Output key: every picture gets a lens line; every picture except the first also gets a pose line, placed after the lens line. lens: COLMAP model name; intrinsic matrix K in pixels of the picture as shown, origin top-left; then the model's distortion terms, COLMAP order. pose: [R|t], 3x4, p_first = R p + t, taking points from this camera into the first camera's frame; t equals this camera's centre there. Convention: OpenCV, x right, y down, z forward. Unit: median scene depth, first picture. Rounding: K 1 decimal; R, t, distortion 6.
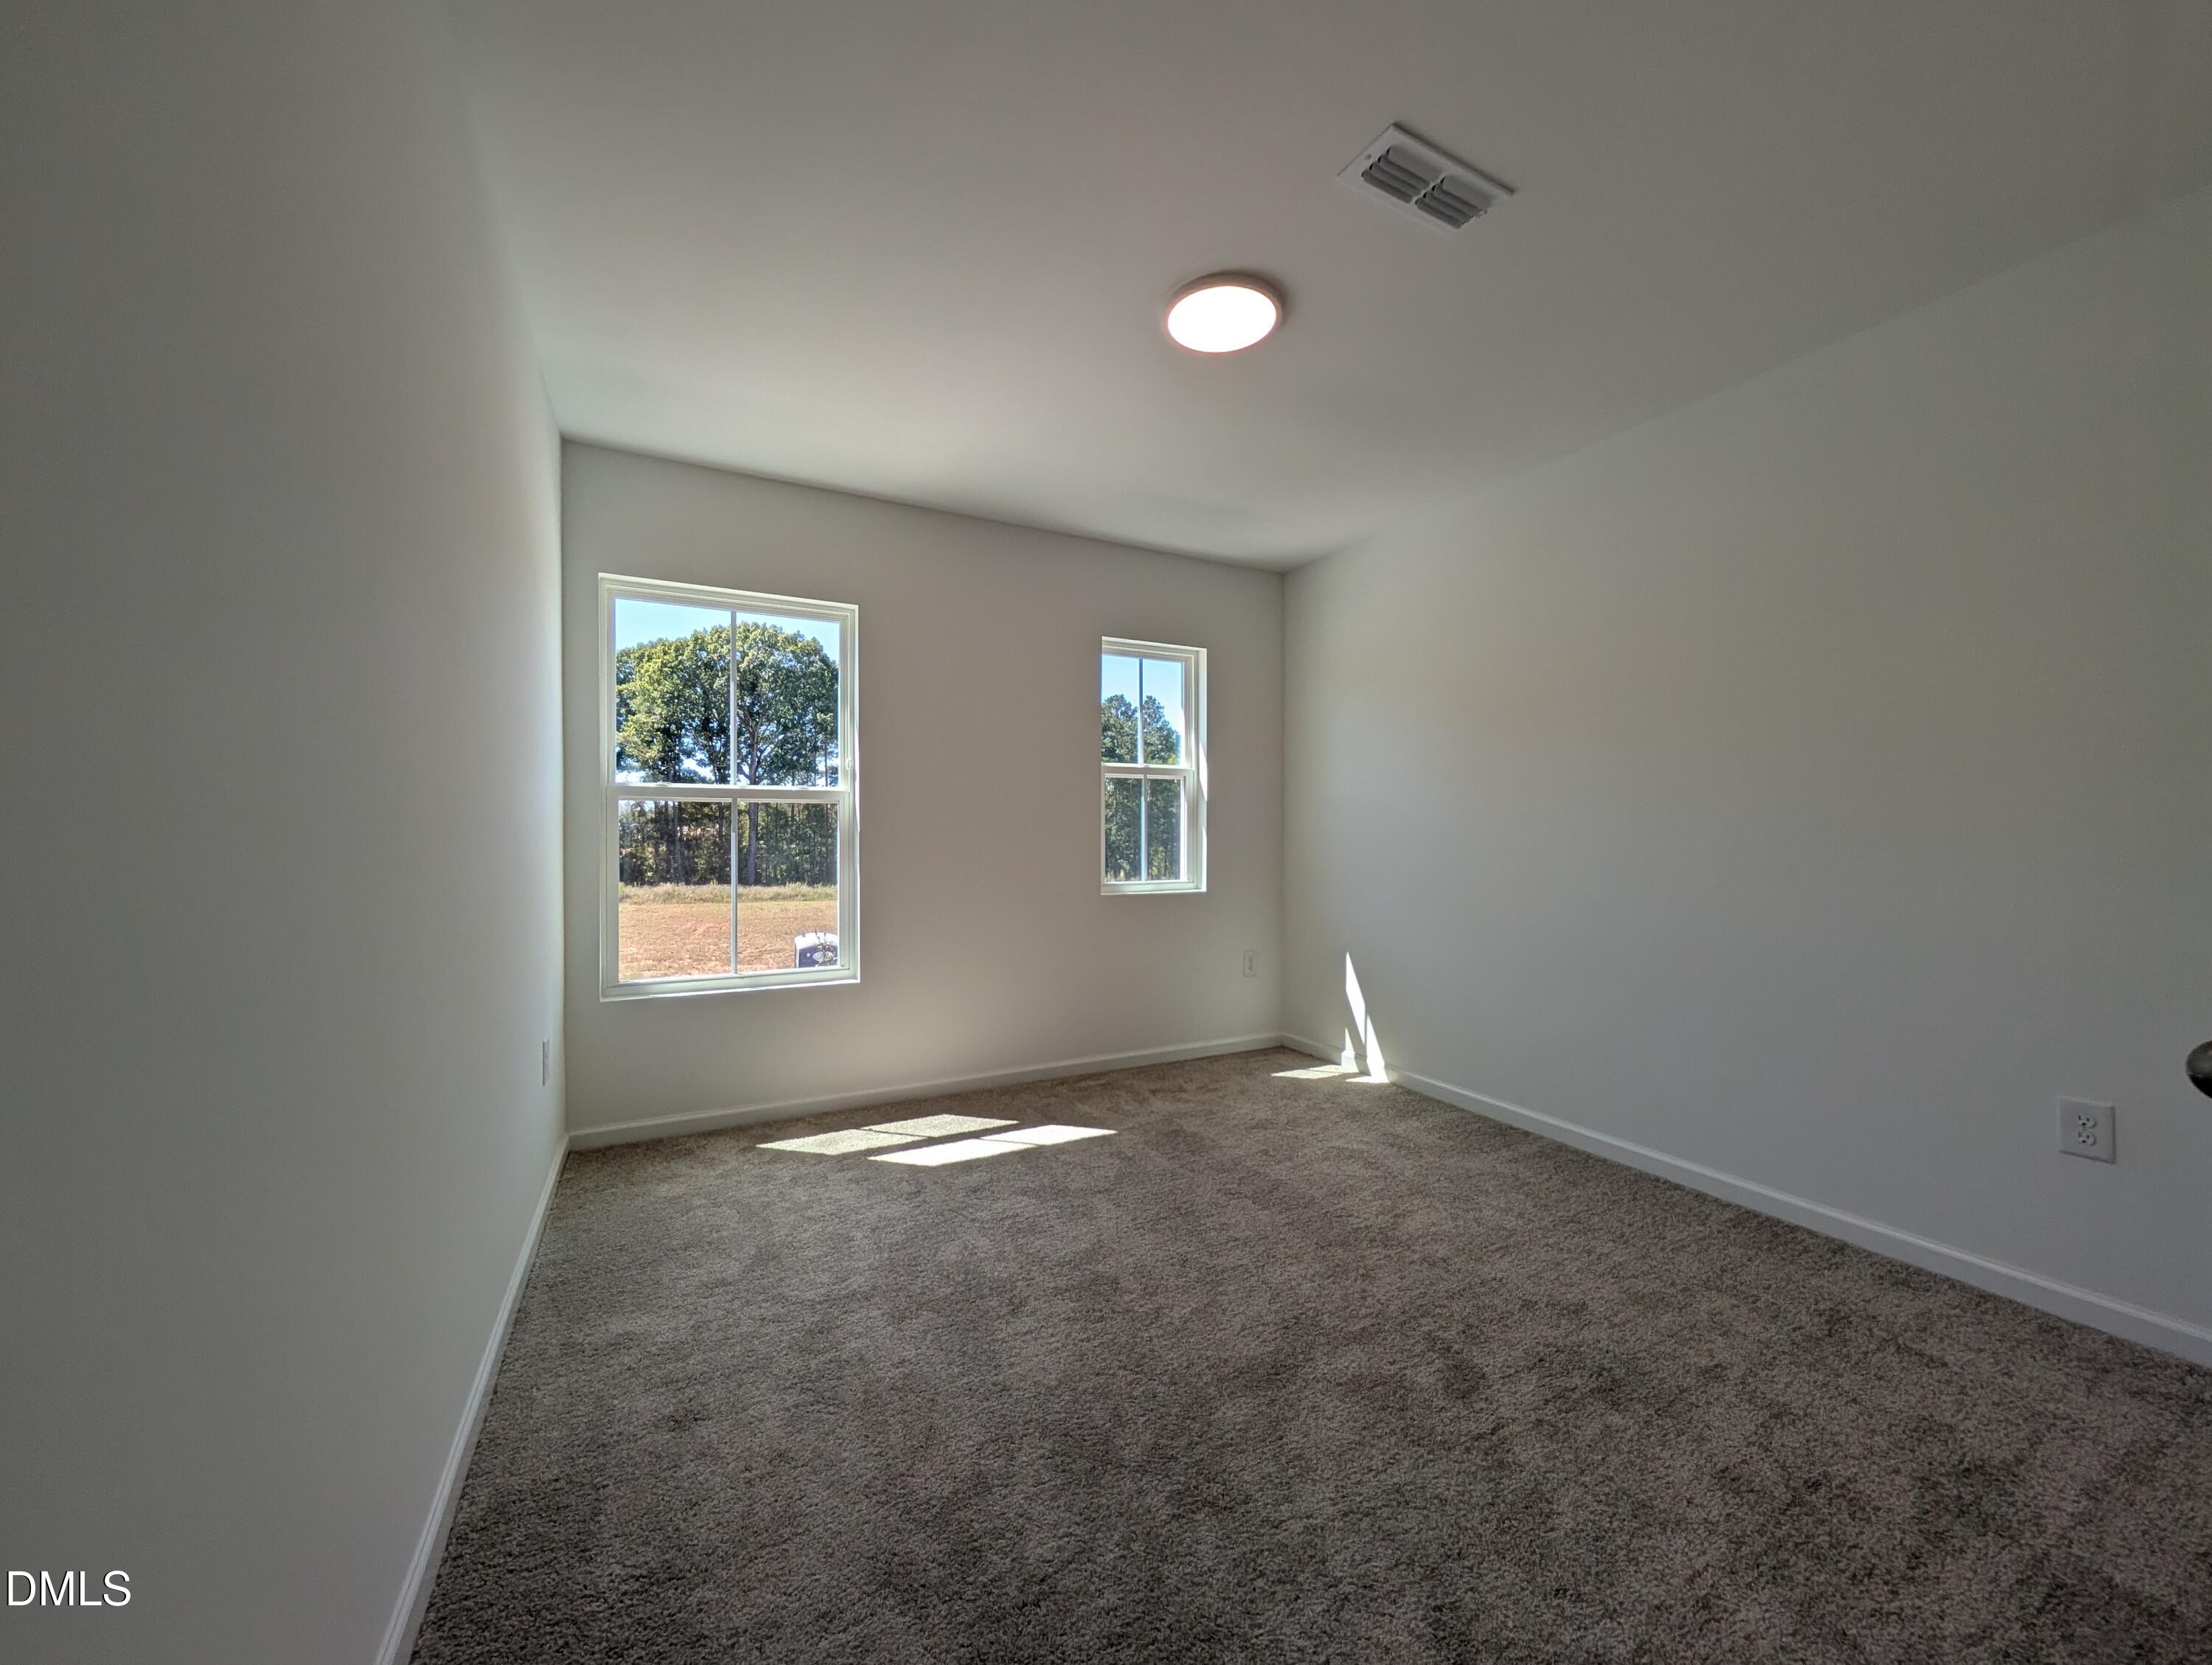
lens RADIAL K [[836.9, 0, 1119.6], [0, 836.9, 825.2], [0, 0, 1]] dist [-0.014483, -0.000496]
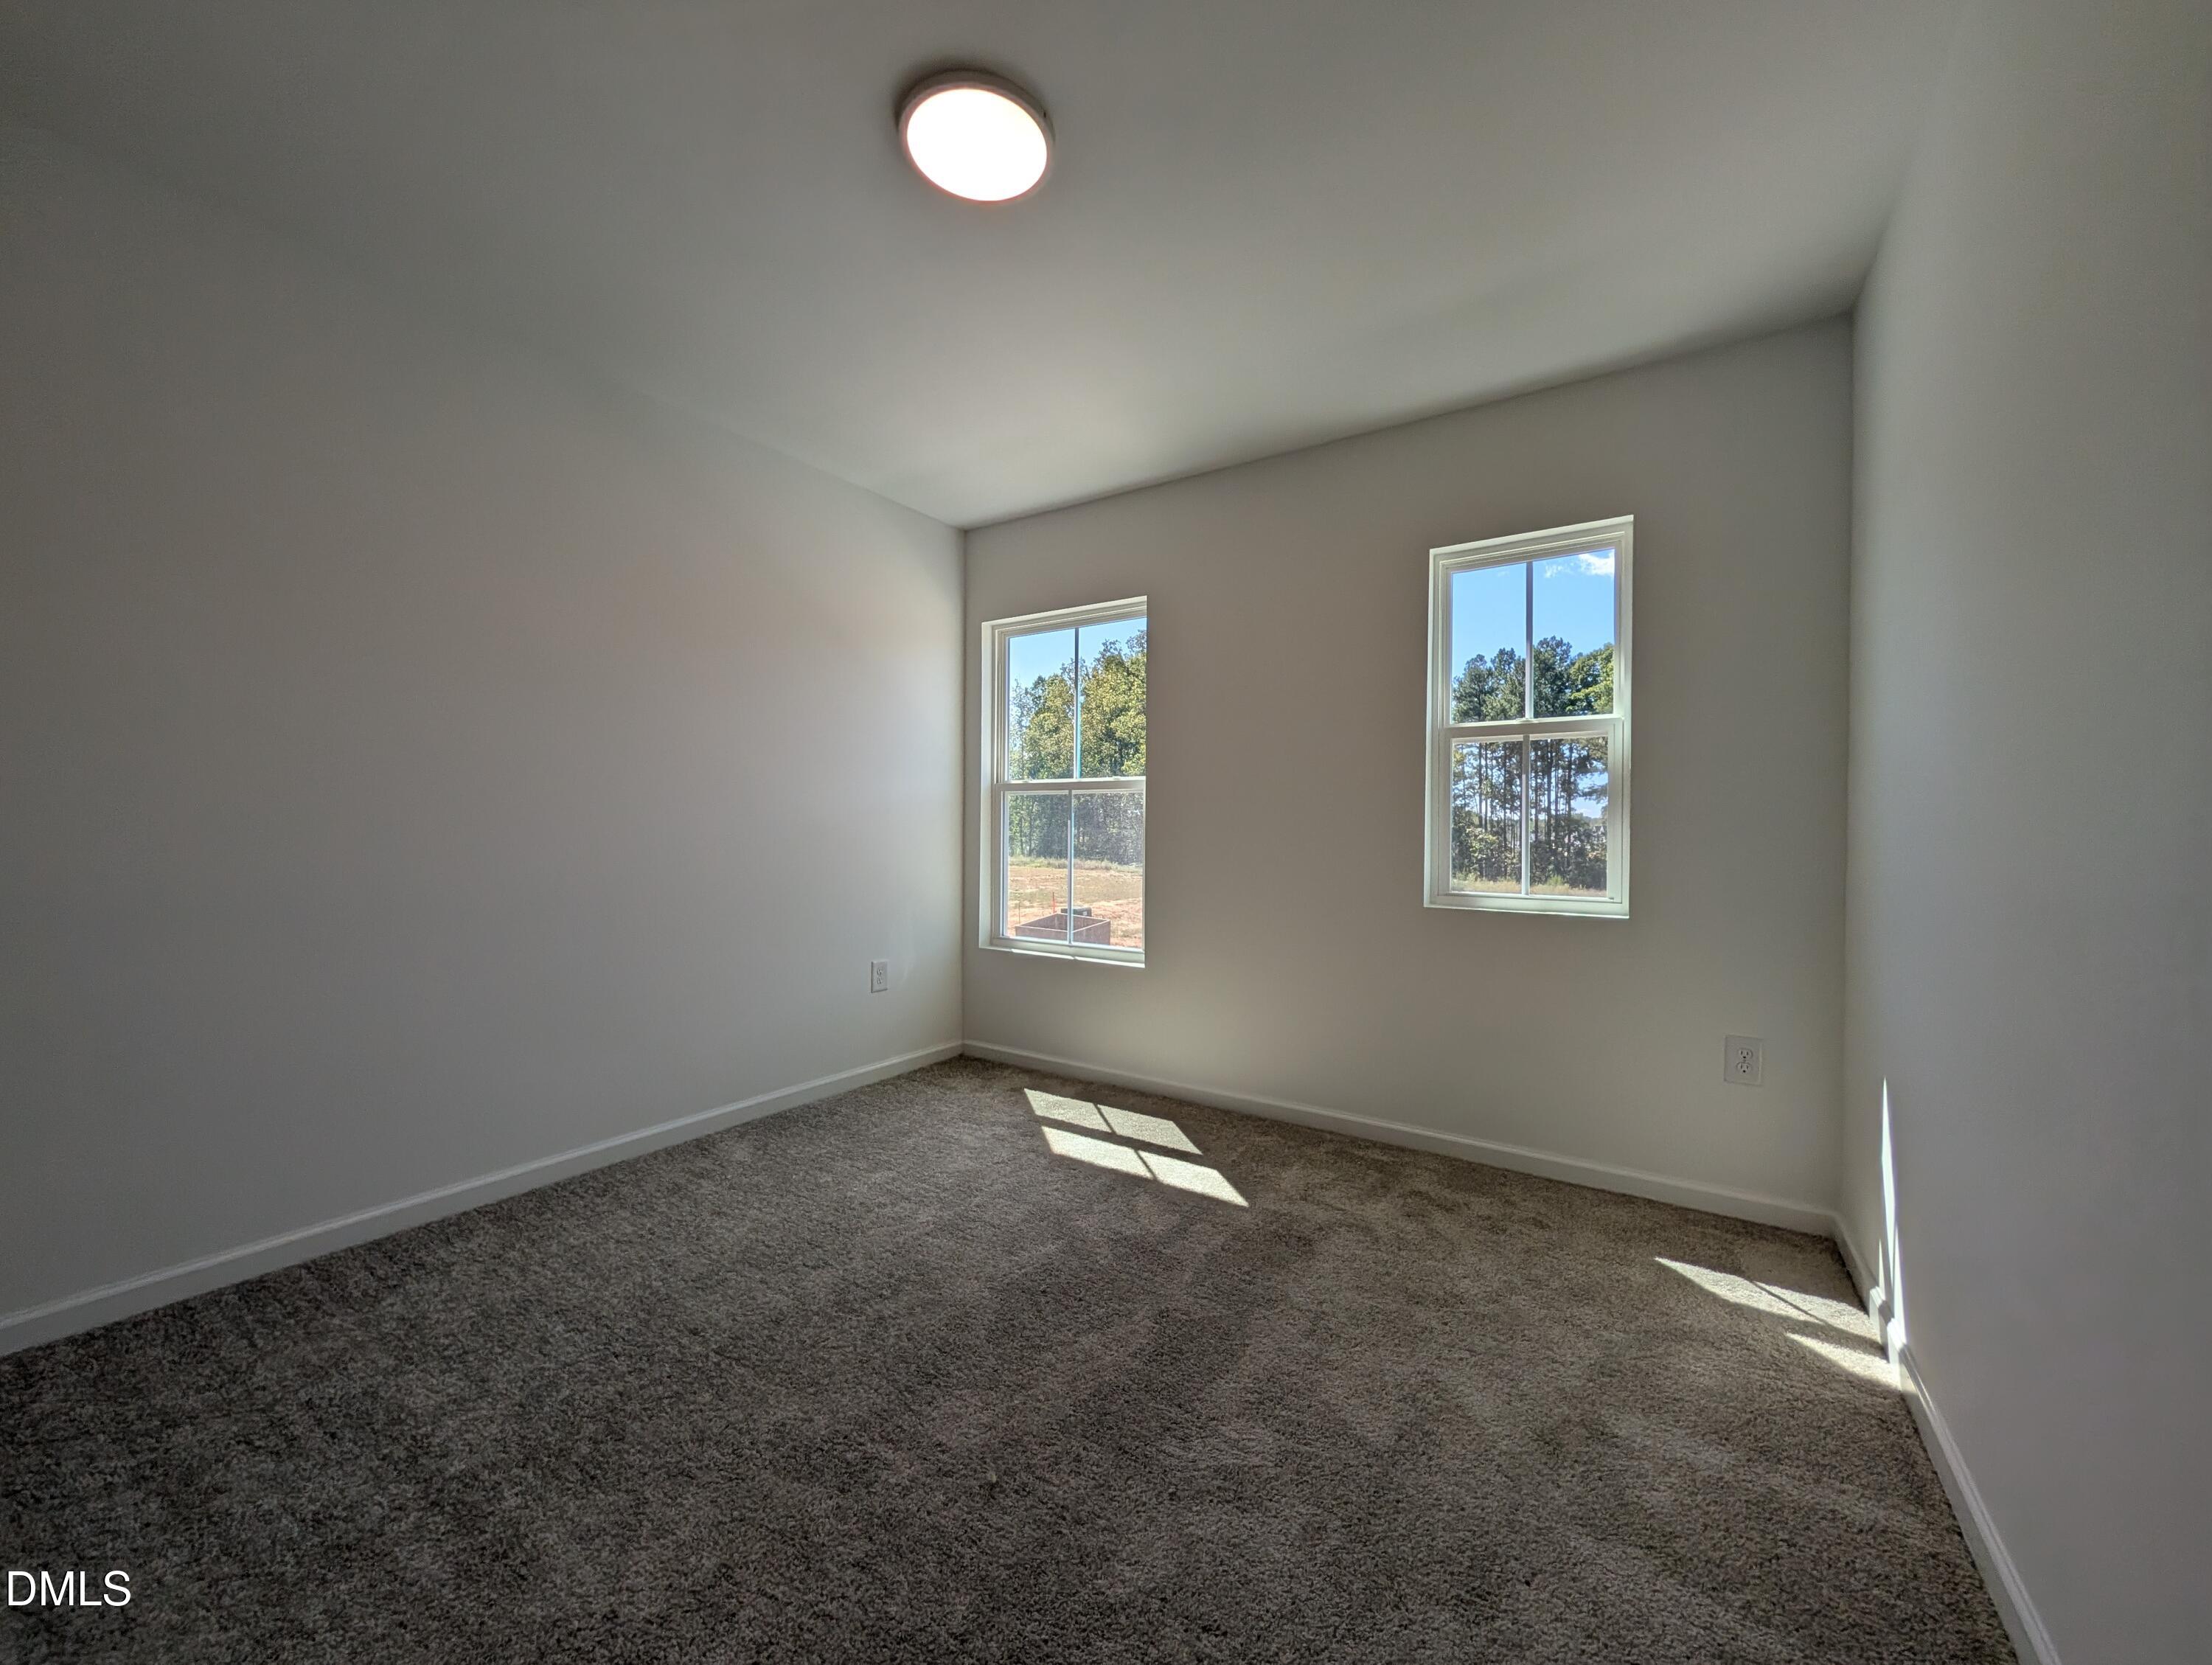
lens RADIAL K [[836.9, 0, 1084.3], [0, 836.9, 826.0], [0, 0, 1]] dist [-0.014483, -0.000496]
pose [[0.467937, 0.001022, -0.883761, 0.578993], [-0.003958, 0.999992, -0.000940, 0.018634], [0.883753, 0.003938, 0.467937, 0.486515]]
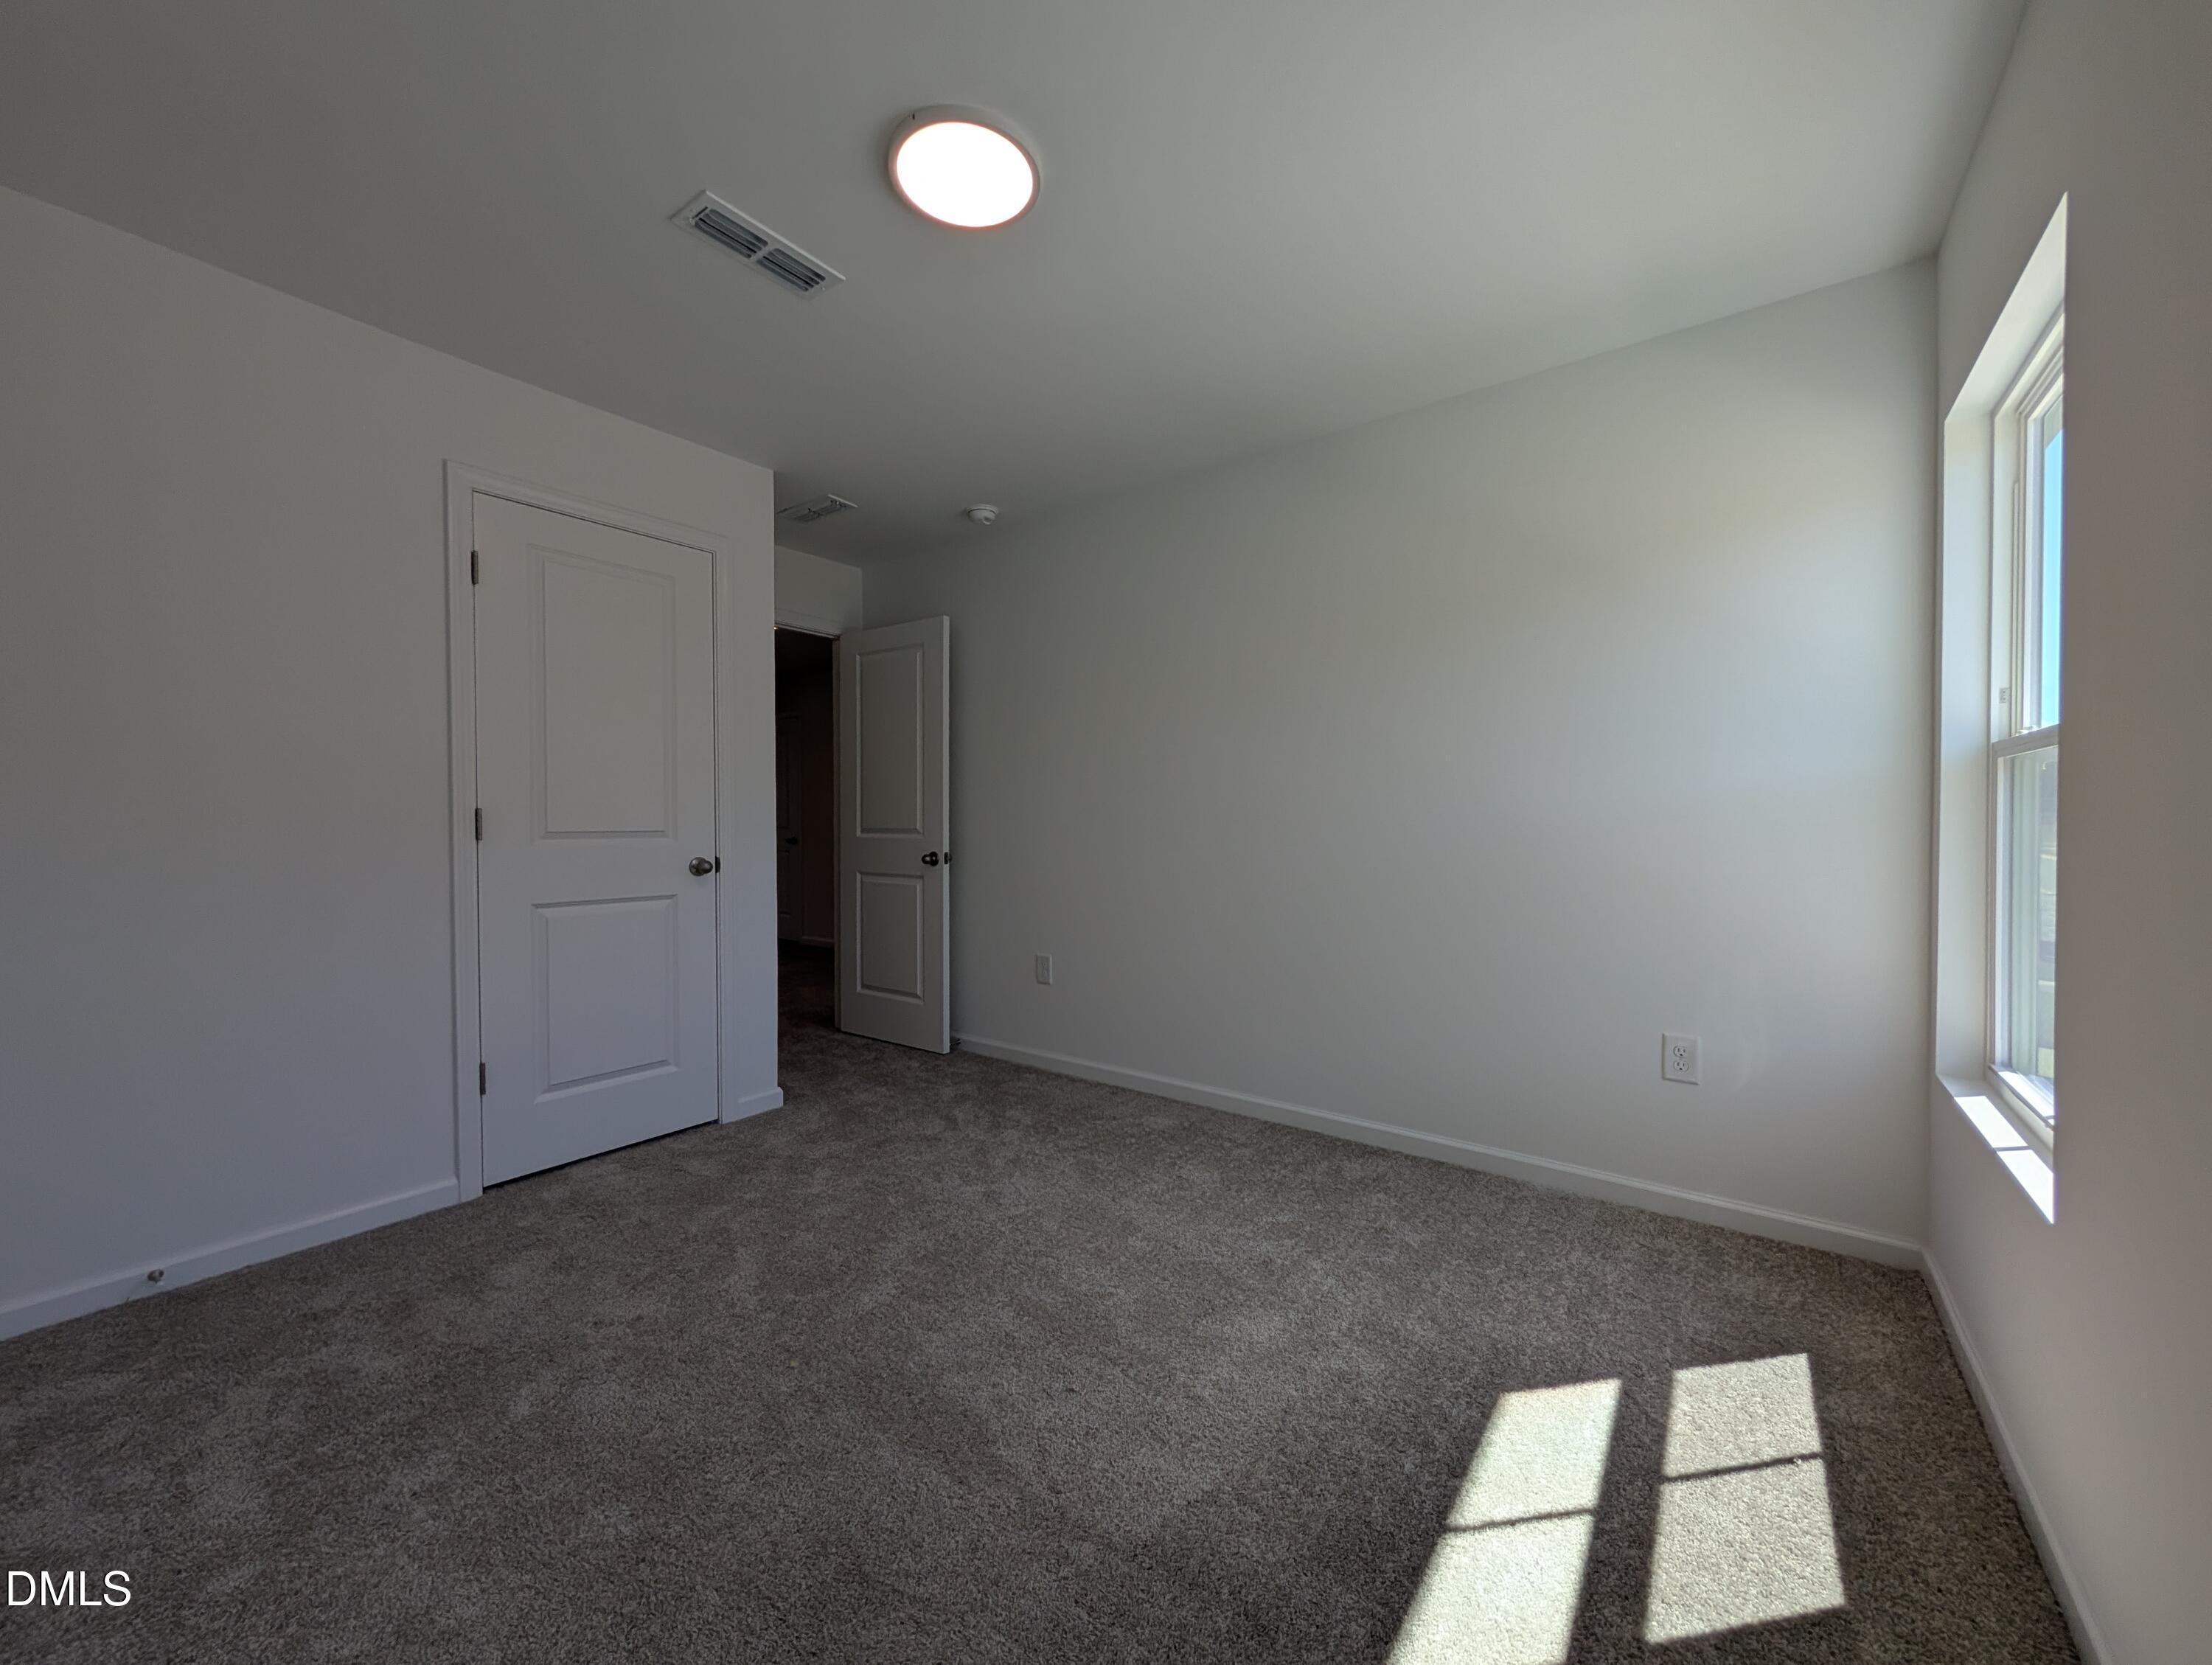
lens RADIAL K [[836.9, 0, 1121.5], [0, 836.9, 839.7], [0, 0, 1]] dist [-0.014483, -0.000496]
pose [[-0.899550, 0.009038, -0.436724, 0.232178], [-0.000220, 0.999776, 0.021142, 0.007573], [0.436817, 0.019115, -0.899347, 1.204982]]
